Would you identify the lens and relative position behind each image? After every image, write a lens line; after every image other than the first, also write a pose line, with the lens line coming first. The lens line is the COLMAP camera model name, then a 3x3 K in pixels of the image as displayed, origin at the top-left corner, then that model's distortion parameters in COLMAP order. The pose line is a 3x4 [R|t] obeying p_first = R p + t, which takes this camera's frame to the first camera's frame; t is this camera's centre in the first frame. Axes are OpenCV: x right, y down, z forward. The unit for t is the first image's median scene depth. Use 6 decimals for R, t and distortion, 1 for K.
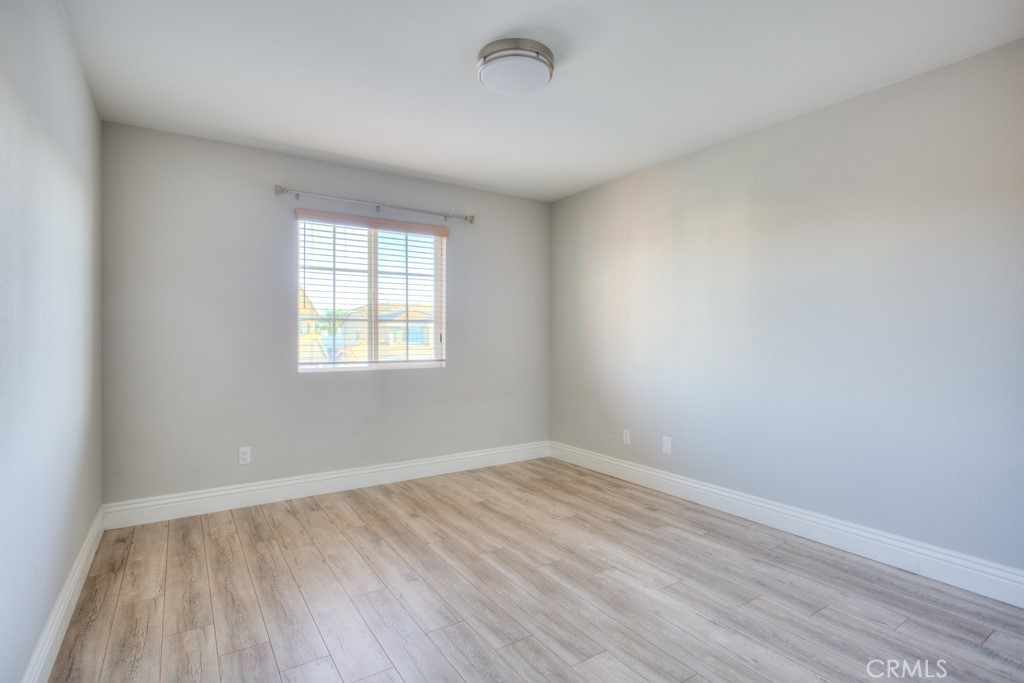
lens RADIAL K [[499.0, 0, 510.4], [0, 499.0, 340.9], [0, 0, 1]] dist [-0.014164, 0.002527]
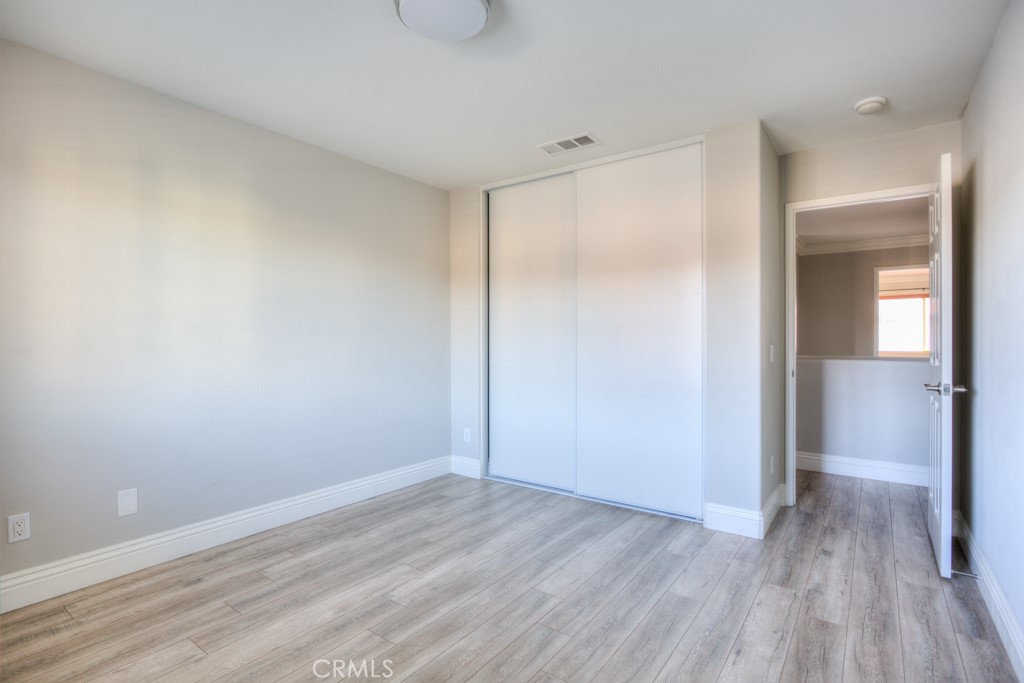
lens RADIAL K [[499.0, 0, 509.8], [0, 499.0, 334.8], [0, 0, 1]] dist [-0.014164, 0.002527]
pose [[-0.339211, 0.004407, 0.940700, -0.659420], [0.010525, 0.999944, -0.000889, -0.013325], [-0.940652, 0.009599, -0.339238, 0.994092]]
